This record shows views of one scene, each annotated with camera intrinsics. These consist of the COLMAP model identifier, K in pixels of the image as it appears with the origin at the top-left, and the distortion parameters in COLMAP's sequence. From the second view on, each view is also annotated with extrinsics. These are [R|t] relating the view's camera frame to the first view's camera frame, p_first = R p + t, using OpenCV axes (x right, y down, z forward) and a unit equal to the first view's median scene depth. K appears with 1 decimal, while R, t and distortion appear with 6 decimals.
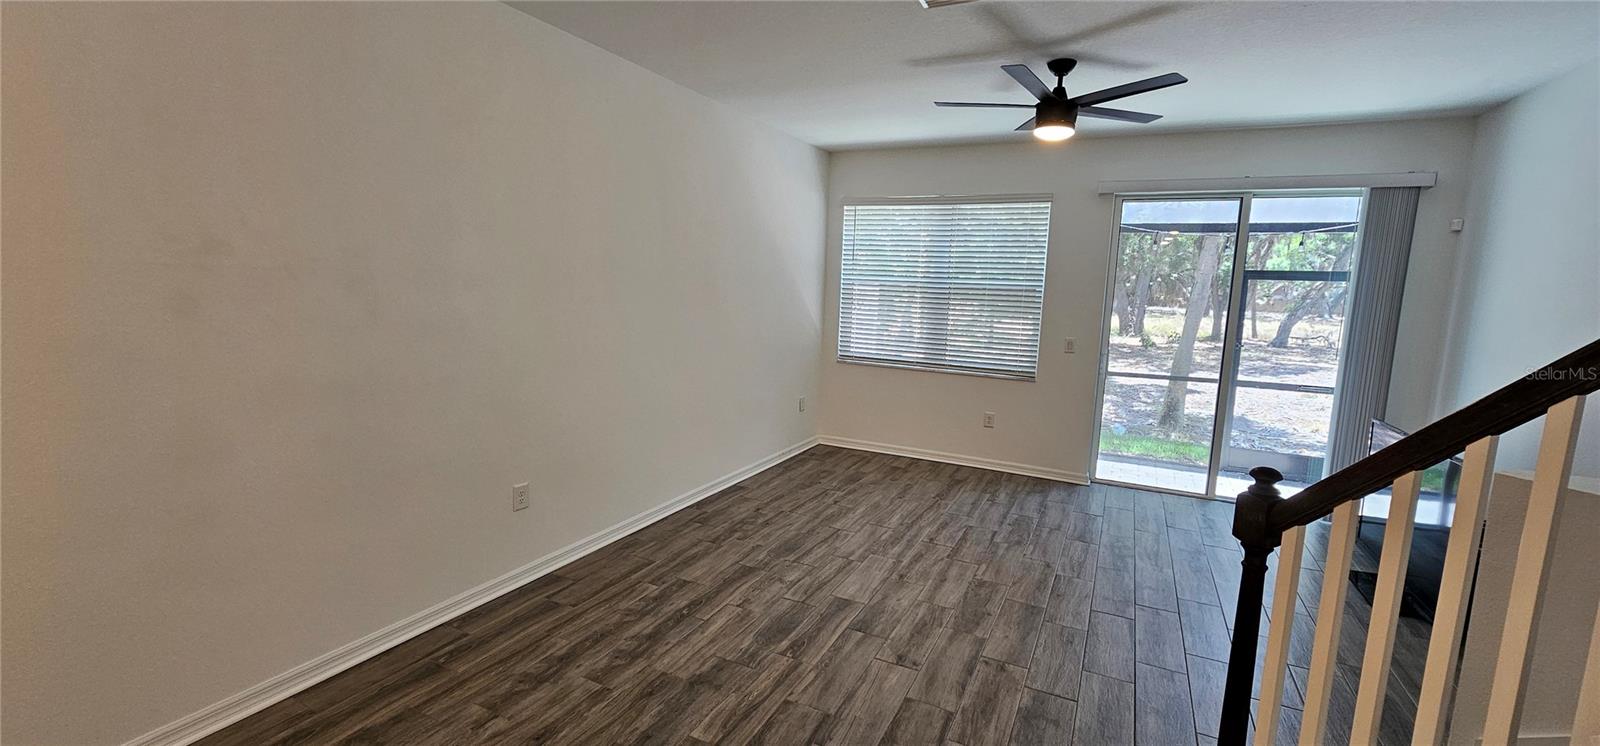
lens RADIAL K [[651.5, 0, 799.4], [0, 651.5, 371.4], [0, 0, 1]] dist [-0.001823, -0.000065]
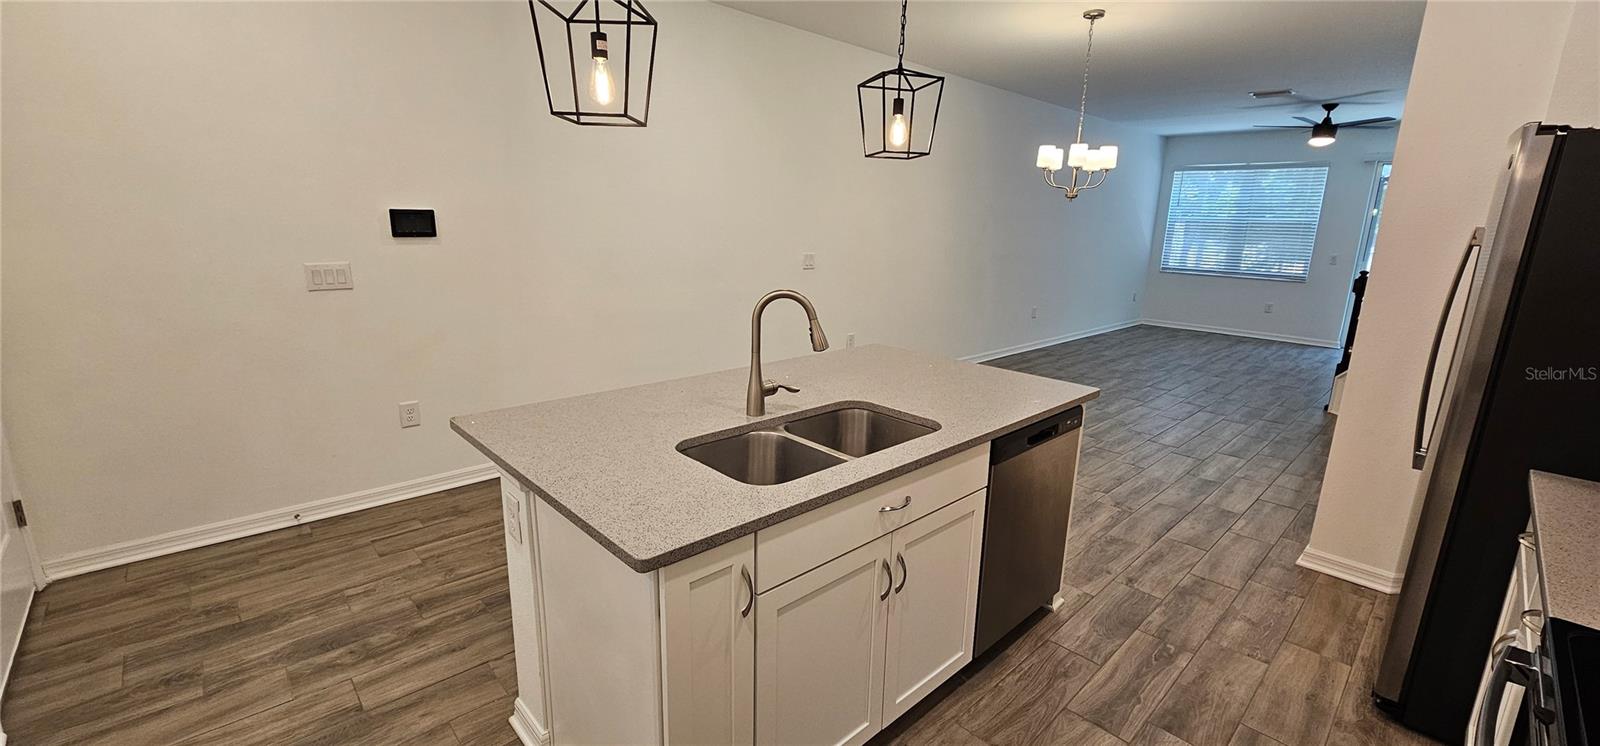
lens RADIAL K [[651.5, 0, 802.4], [0, 651.5, 373.0], [0, 0, 1]] dist [-0.001823, -0.000065]
pose [[0.942866, 0.062753, -0.327209, -0.223133], [-0.035797, 0.995497, 0.087769, 0.120563], [0.331244, -0.071042, 0.940867, -0.784869]]
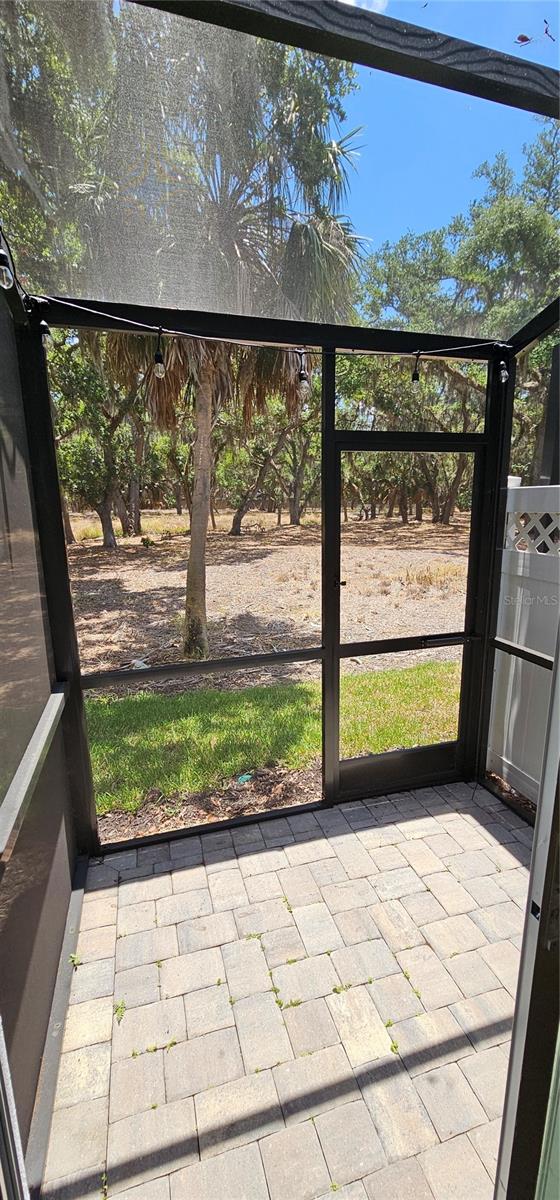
lens RADIAL K [[488.6, 0, 281.6], [0, 488.6, 604.8], [0, 0, 1]] dist [-0.001823, -0.000065]
pose [[0.718176, -0.187611, 0.670094, 0.379764], [0.129281, 0.982178, 0.136429, -0.080795], [-0.683747, -0.011350, 0.729631, 0.745568]]
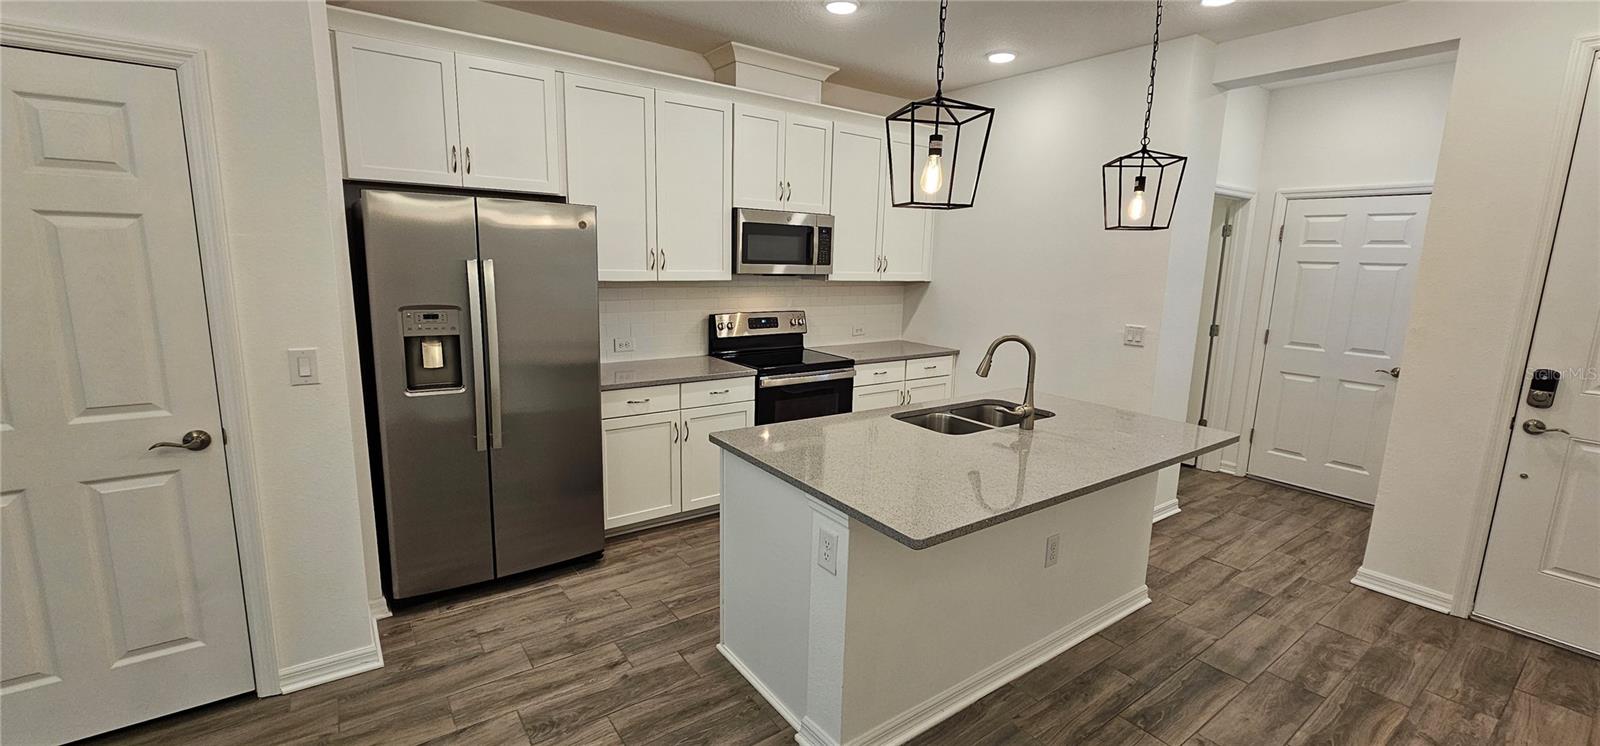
lens RADIAL K [[651.5, 0, 810.1], [0, 651.5, 366.6], [0, 0, 1]] dist [-0.001823, -0.000065]
pose [[-0.896389, -0.138512, 0.421072, -0.396603], [-0.003497, 0.952105, 0.305750, -0.001284], [-0.443254, 0.272599, -0.853941, -0.067541]]
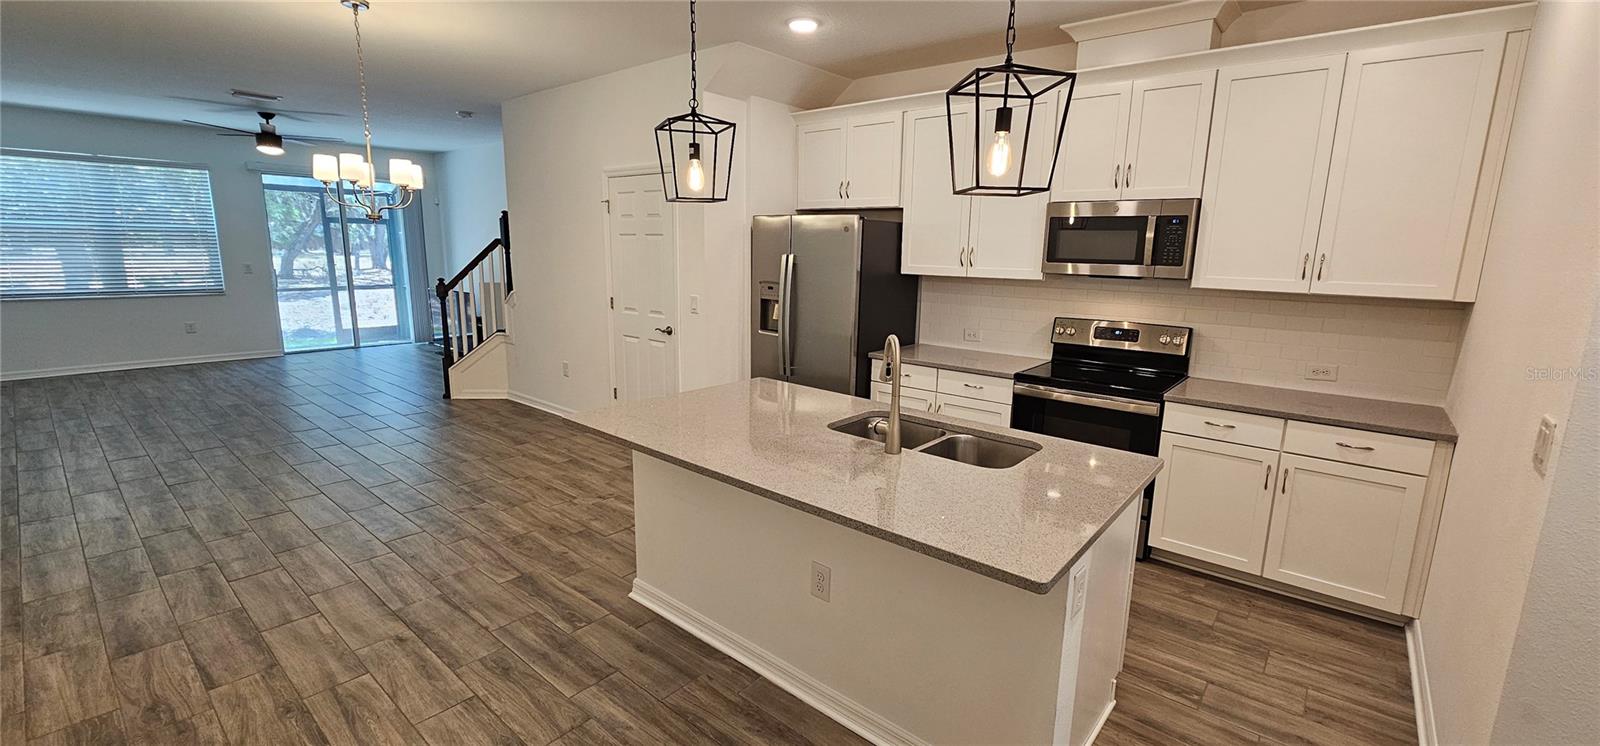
lens RADIAL K [[651.5, 0, 821.8], [0, 651.5, 369.9], [0, 0, 1]] dist [-0.001823, -0.000065]
pose [[0.207189, -0.212771, 0.954883, -0.683742], [0.121287, 0.974119, 0.190740, 0.055260], [-0.970753, 0.076296, 0.227633, -0.536142]]
